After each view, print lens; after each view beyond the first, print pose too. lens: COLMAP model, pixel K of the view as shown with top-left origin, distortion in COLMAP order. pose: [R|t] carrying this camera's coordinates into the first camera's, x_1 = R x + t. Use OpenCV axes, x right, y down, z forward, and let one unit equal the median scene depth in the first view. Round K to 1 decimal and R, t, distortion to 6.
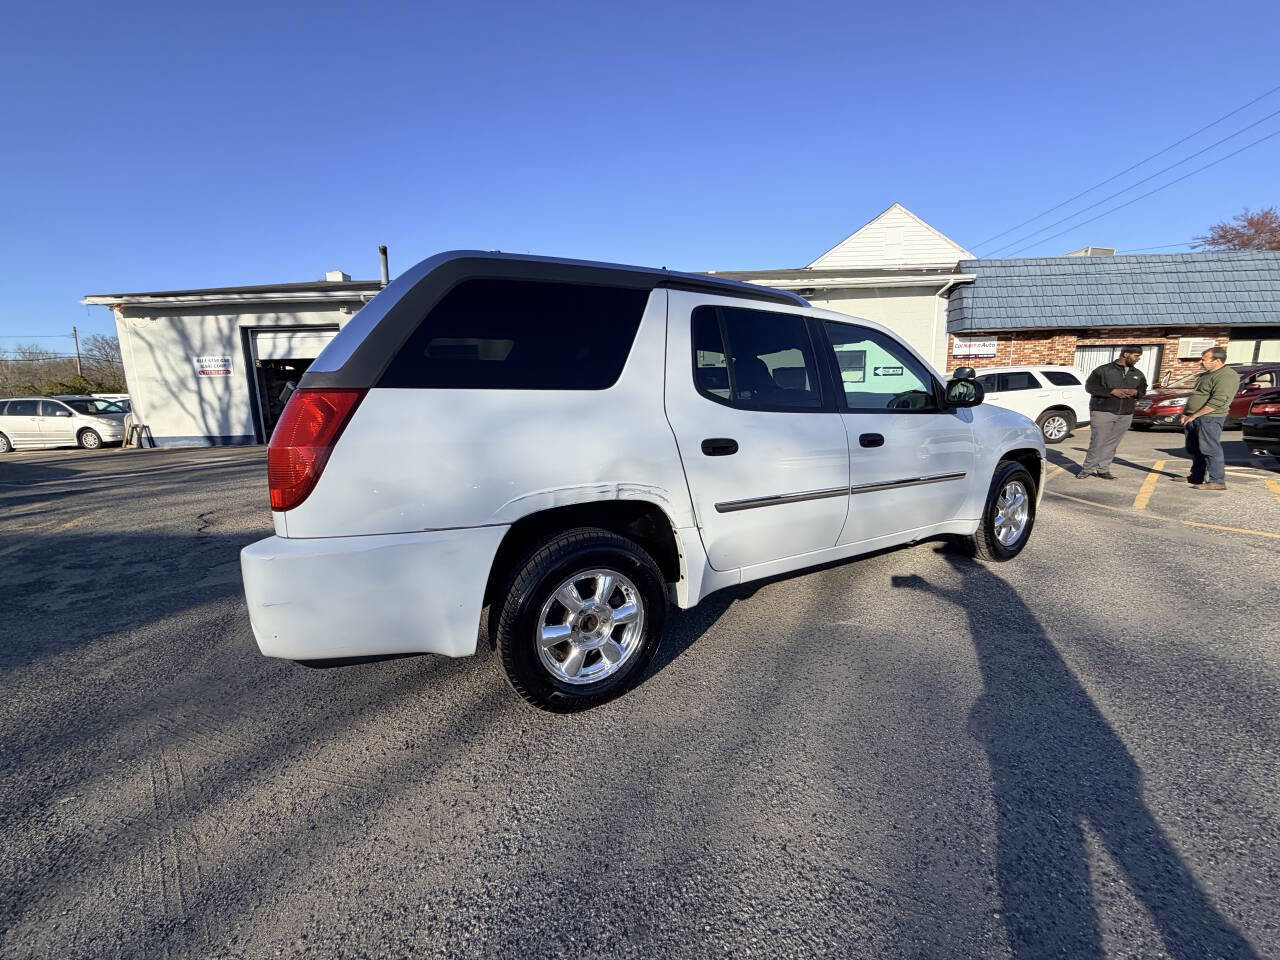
lens RADIAL K [[507.5, 0, 640.6], [0, 507.5, 483.4], [0, 0, 1]] dist [-0.000062, 0.000072]
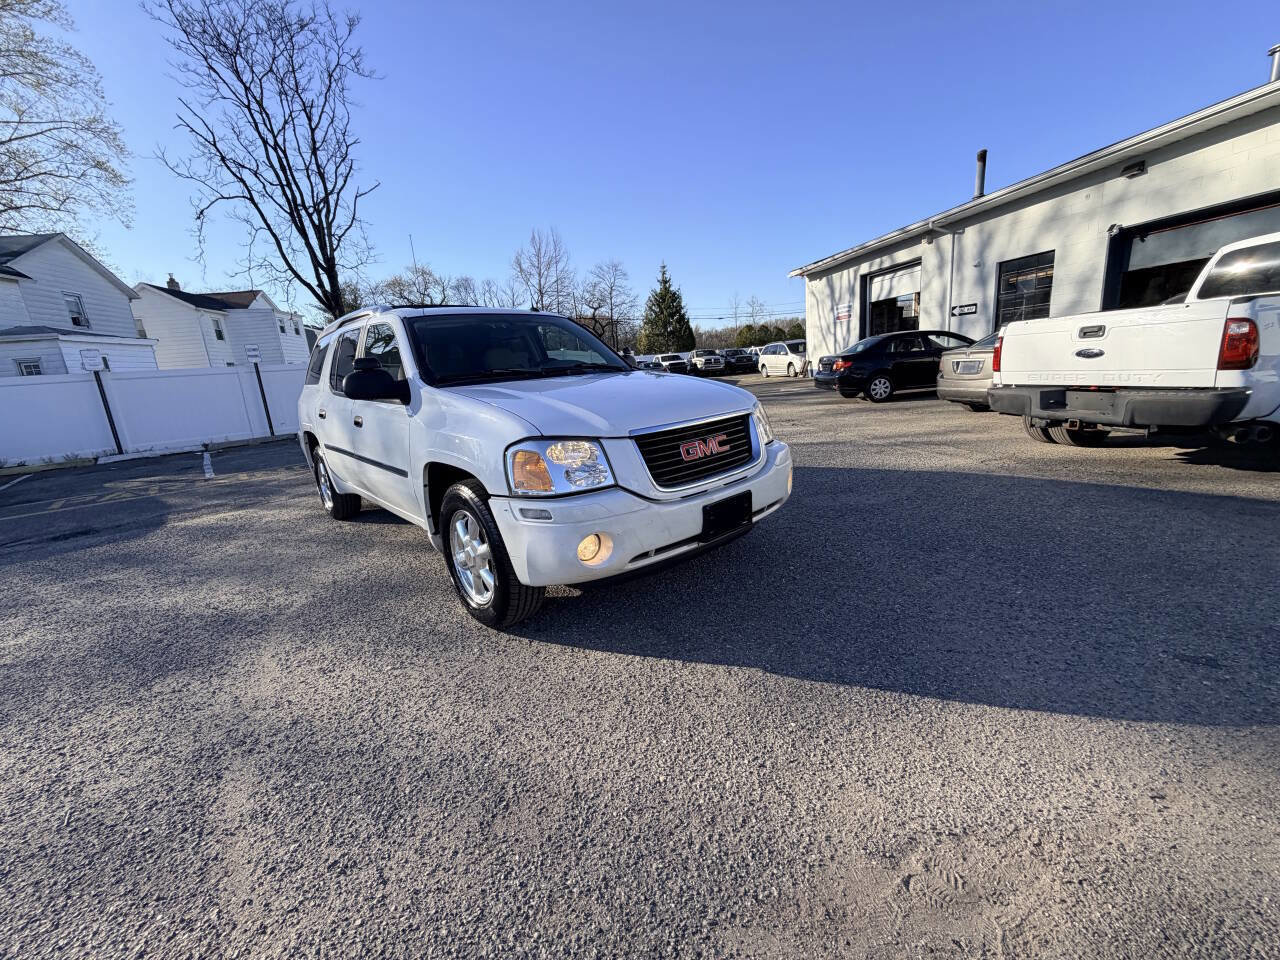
lens RADIAL K [[507.5, 0, 637.7], [0, 507.5, 483.0], [0, 0, 1]] dist [-0.000062, 0.000072]
pose [[0.212242, 0.227123, -0.950457, 0.356862], [-0.085235, 0.973212, 0.213527, -0.051578], [0.973493, 0.035693, 0.225916, 0.269540]]
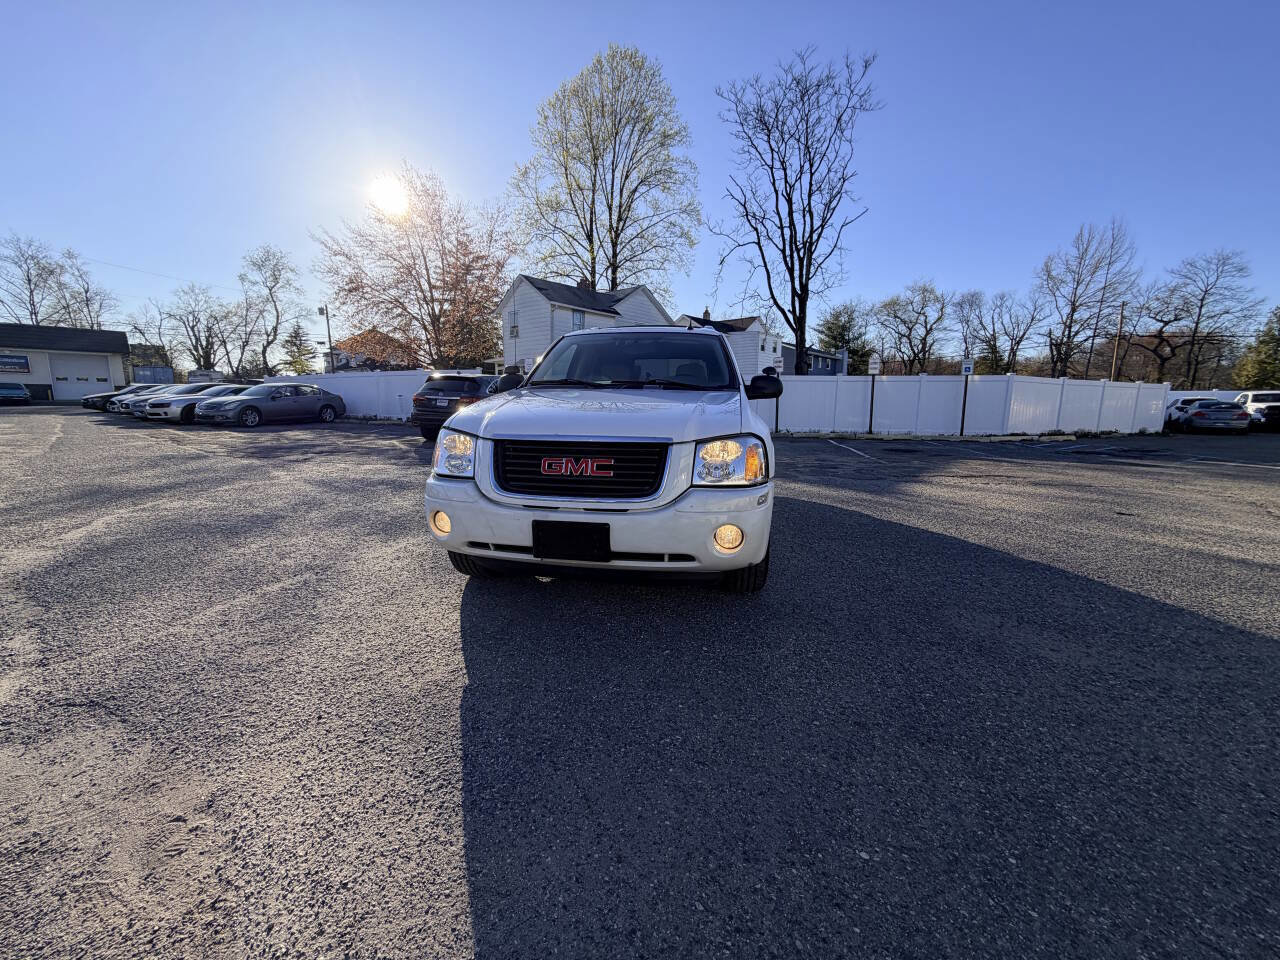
lens RADIAL K [[507.5, 0, 636.7], [0, 507.5, 481.9], [0, 0, 1]] dist [-0.000062, 0.000072]
pose [[-0.624809, 0.139150, -0.768278, 0.312694], [-0.121375, 0.954718, 0.271627, -0.070625], [0.771286, 0.262964, -0.579627, 0.438220]]
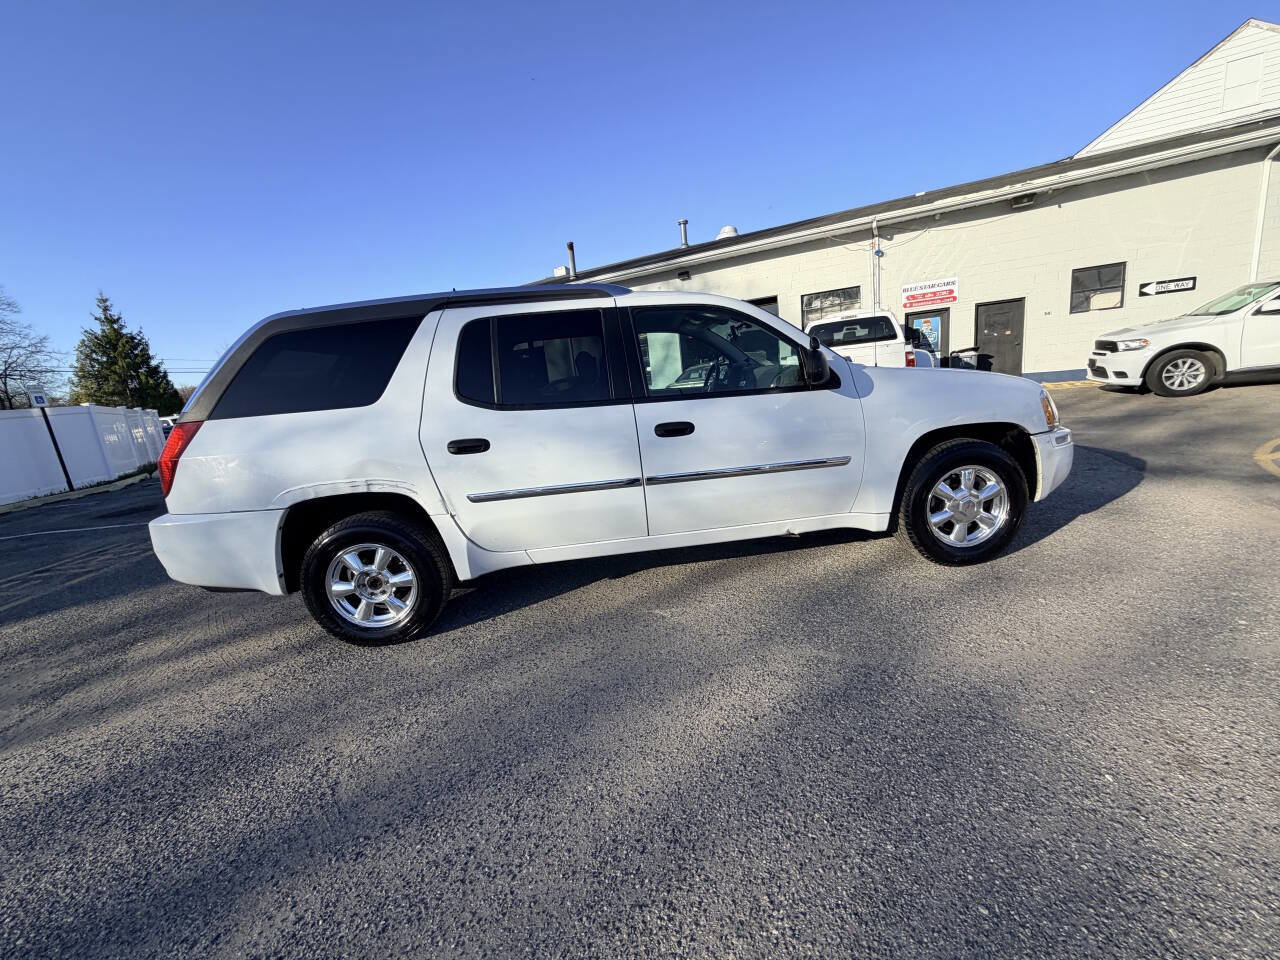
lens RADIAL K [[507.5, 0, 639.5], [0, 507.5, 482.8], [0, 0, 1]] dist [-0.000062, 0.000072]
pose [[0.895837, 0.018884, -0.443981, 0.158404], [0.013873, 0.997421, 0.070415, -0.010080], [0.444165, -0.069240, 0.893265, 0.020056]]
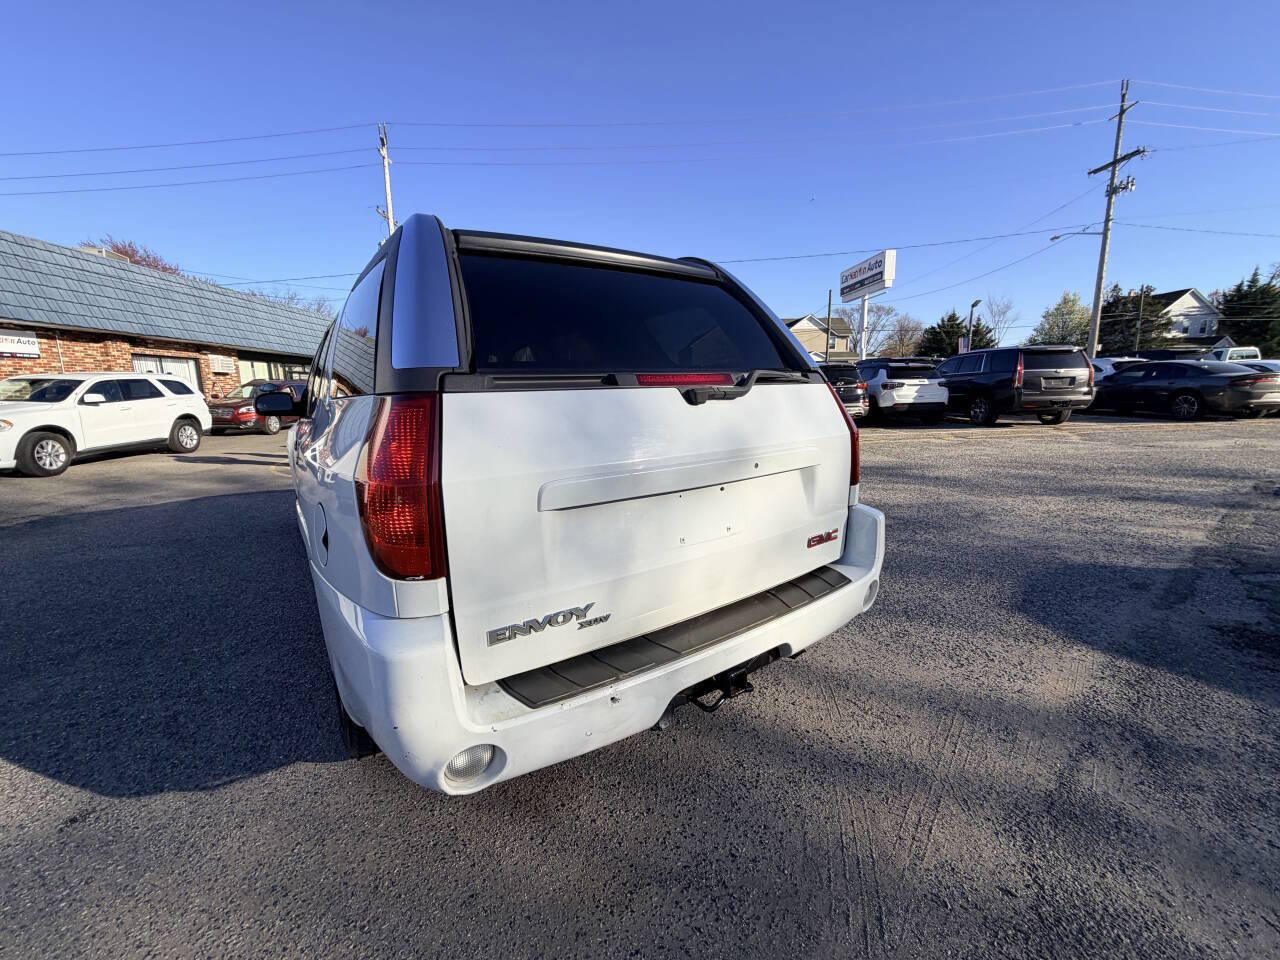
lens RADIAL K [[507.5, 0, 638.2], [0, 507.5, 478.6], [0, 0, 1]] dist [-0.000062, 0.000072]
pose [[-0.085171, -0.153480, 0.984474, -0.202777], [0.184741, 0.968499, 0.166972, -0.027671], [-0.979090, 0.196094, -0.054134, 0.171719]]
